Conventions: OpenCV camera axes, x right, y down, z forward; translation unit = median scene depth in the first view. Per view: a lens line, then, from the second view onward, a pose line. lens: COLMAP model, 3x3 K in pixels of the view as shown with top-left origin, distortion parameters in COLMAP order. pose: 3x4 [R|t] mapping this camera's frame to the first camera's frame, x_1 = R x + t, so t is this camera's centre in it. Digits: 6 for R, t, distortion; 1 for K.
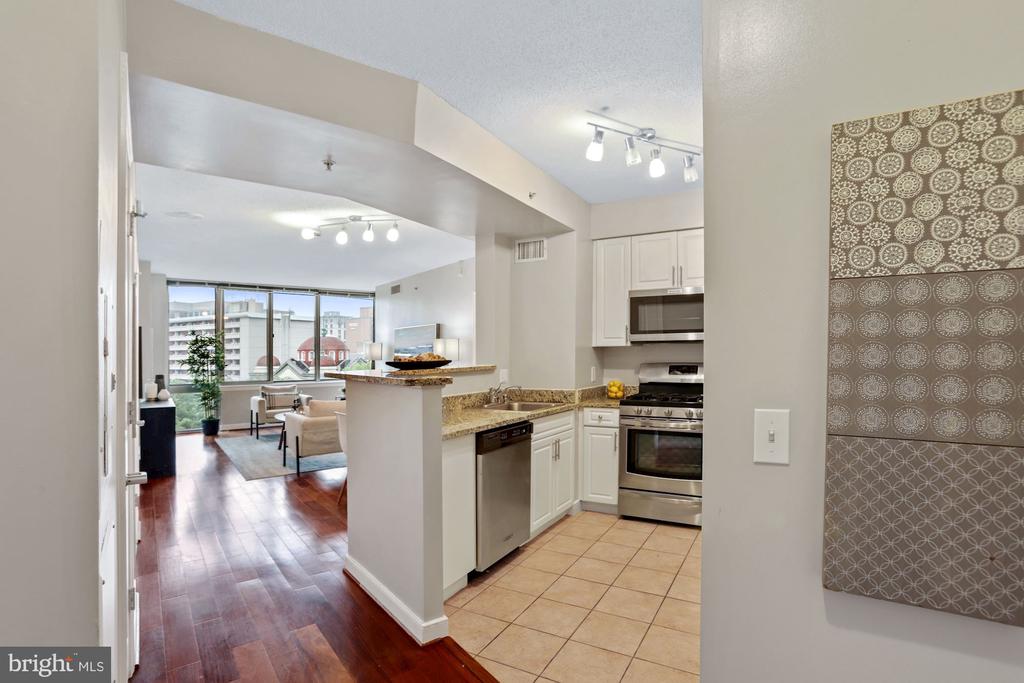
lens RADIAL K [[516.8, 0, 507.4], [0, 516.8, 345.9], [0, 0, 1]] dist [-0.029008, 0.000079]
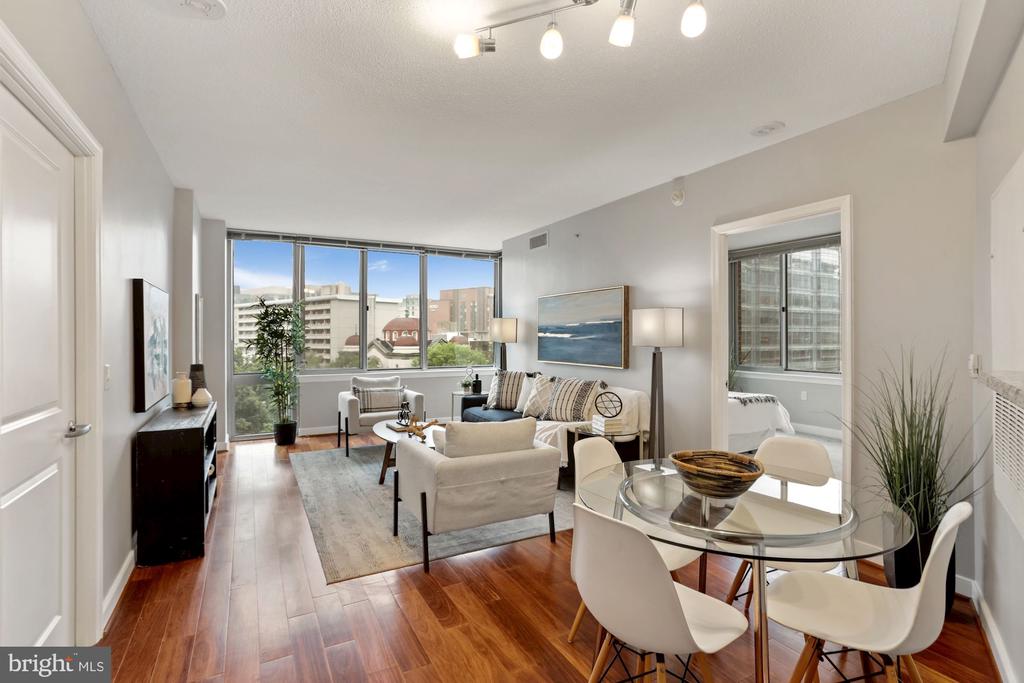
lens RADIAL K [[507.1, 0, 517.8], [0, 507.1, 336.4], [0, 0, 1]] dist [-0.015464, -0.000394]
pose [[0.992046, 0.006467, -0.125709, -0.304536], [-0.004156, 0.999818, 0.018637, 0.012872], [0.125806, -0.017966, 0.991892, 0.618742]]
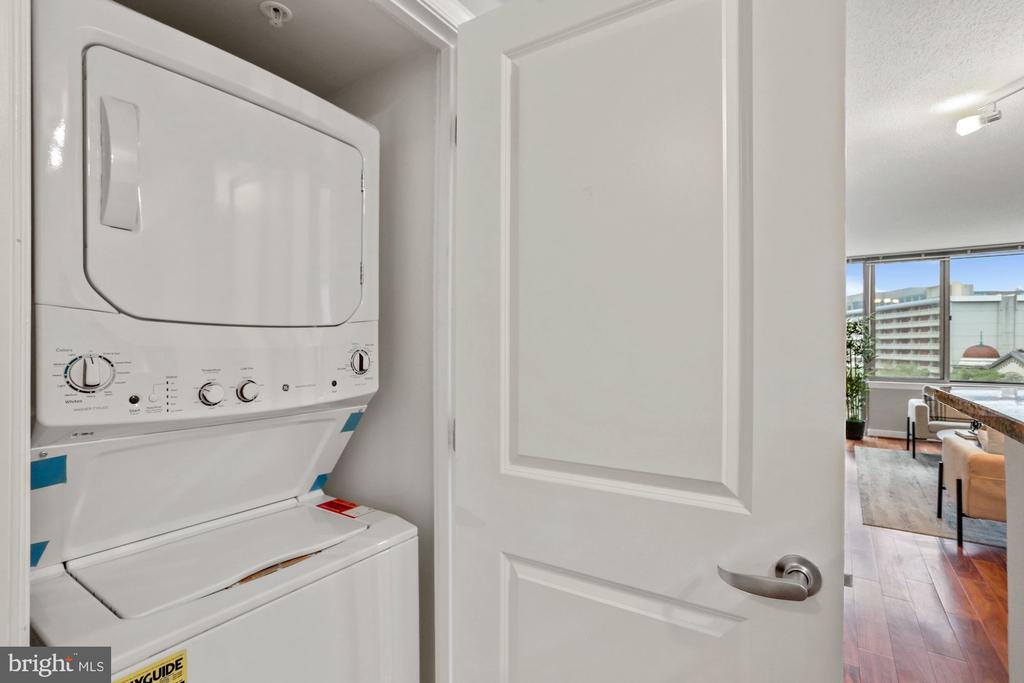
lens RADIAL K [[477.1, 0, 510.0], [0, 477.1, 342.6], [0, 0, 1]] dist [-0.017850, 0.010110]
pose [[0.345354, 0.005070, -0.938459, -0.084694], [0.009336, 0.999917, 0.008838, 0.006814], [0.938426, -0.011814, 0.345278, 0.379134]]
